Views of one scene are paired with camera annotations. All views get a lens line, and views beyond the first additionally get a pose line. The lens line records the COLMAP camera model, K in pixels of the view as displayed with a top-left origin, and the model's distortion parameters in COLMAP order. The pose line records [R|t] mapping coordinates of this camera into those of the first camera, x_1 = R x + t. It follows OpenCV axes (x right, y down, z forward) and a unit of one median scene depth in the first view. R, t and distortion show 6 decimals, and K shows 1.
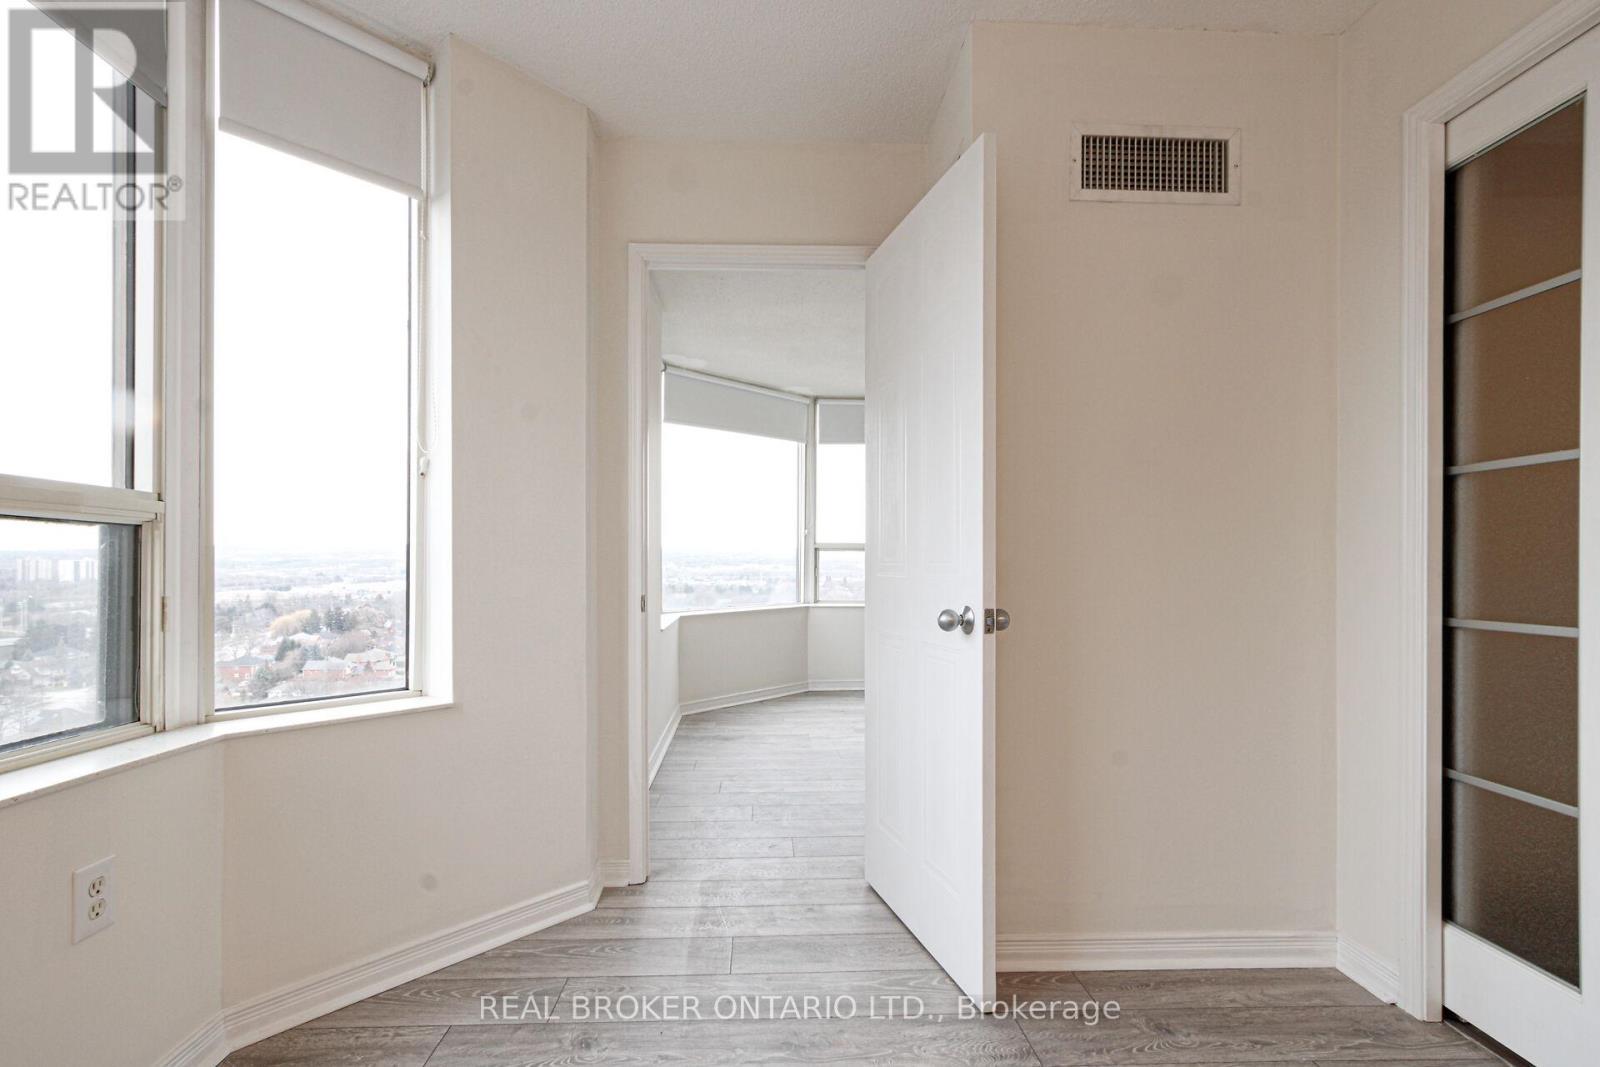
lens RADIAL K [[734.1, 0, 790.7], [0, 734.1, 574.1], [0, 0, 1]] dist [0.003414, 0.000127]
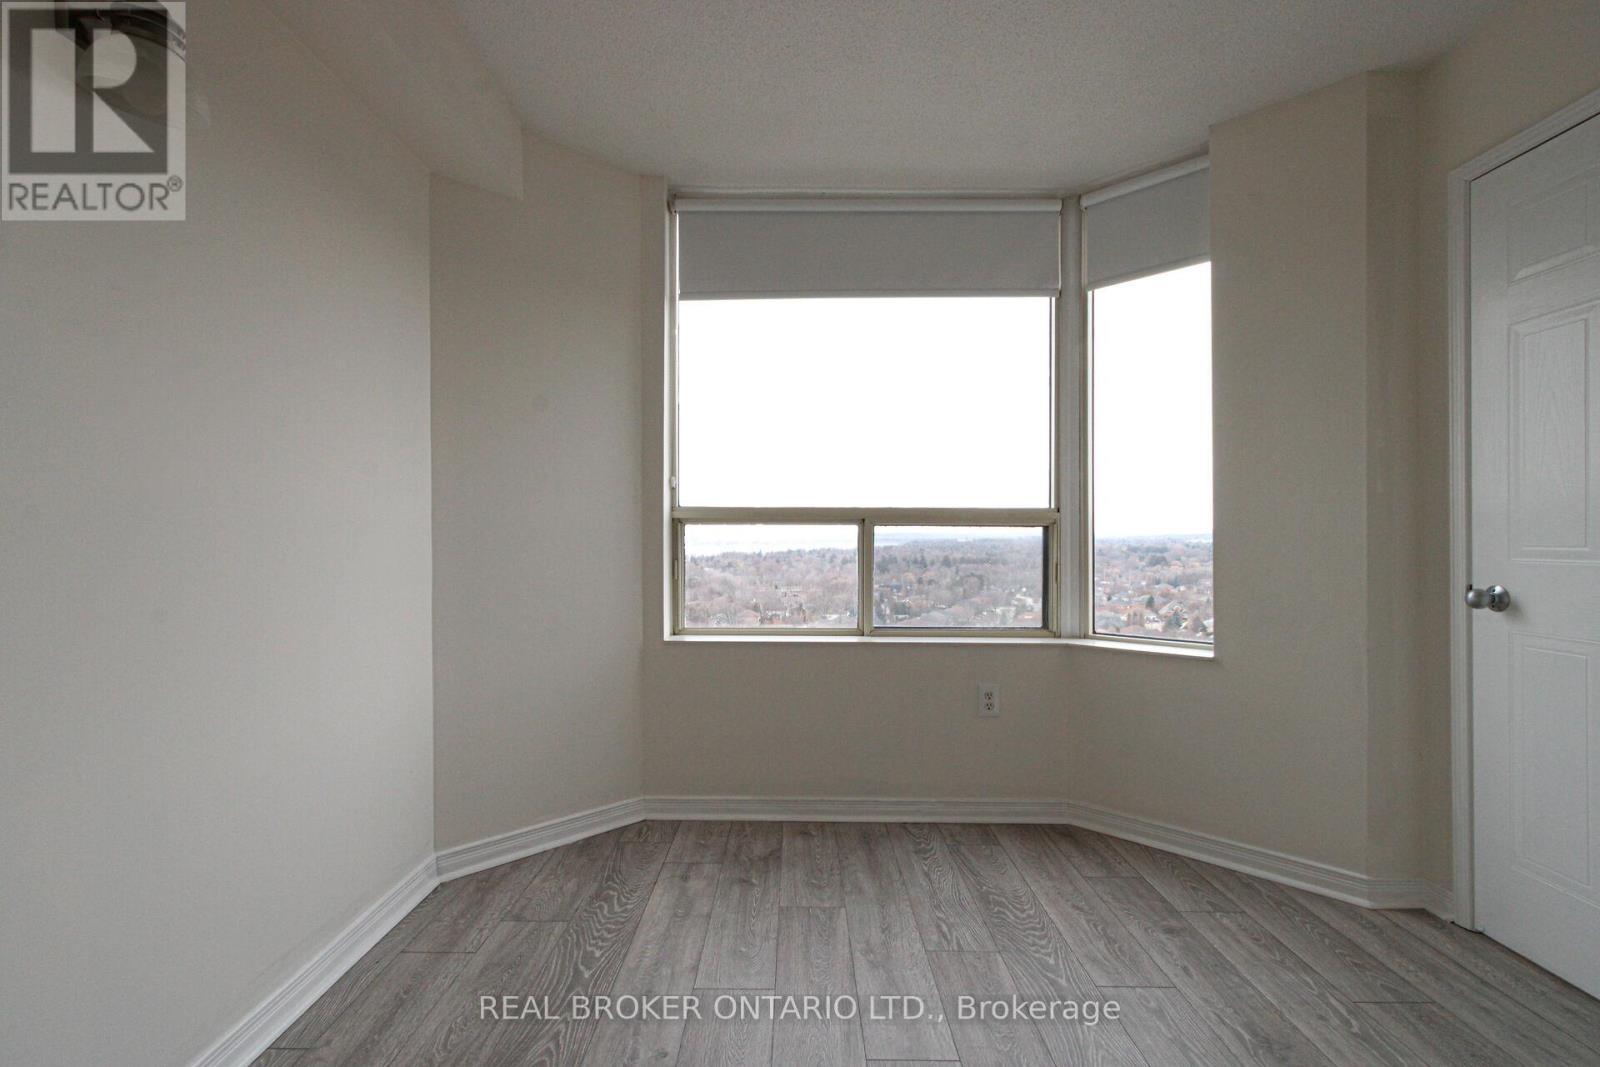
lens RADIAL K [[759.6, 0, 791.8], [0, 759.6, 538.8], [0, 0, 1]] dist [0.002092, 0.000935]
pose [[-0.059346, -0.001956, -0.998236, 1.030532], [0.000017, 0.999998, -0.001961, -0.028441], [0.998238, -0.000134, -0.059345, 0.420128]]
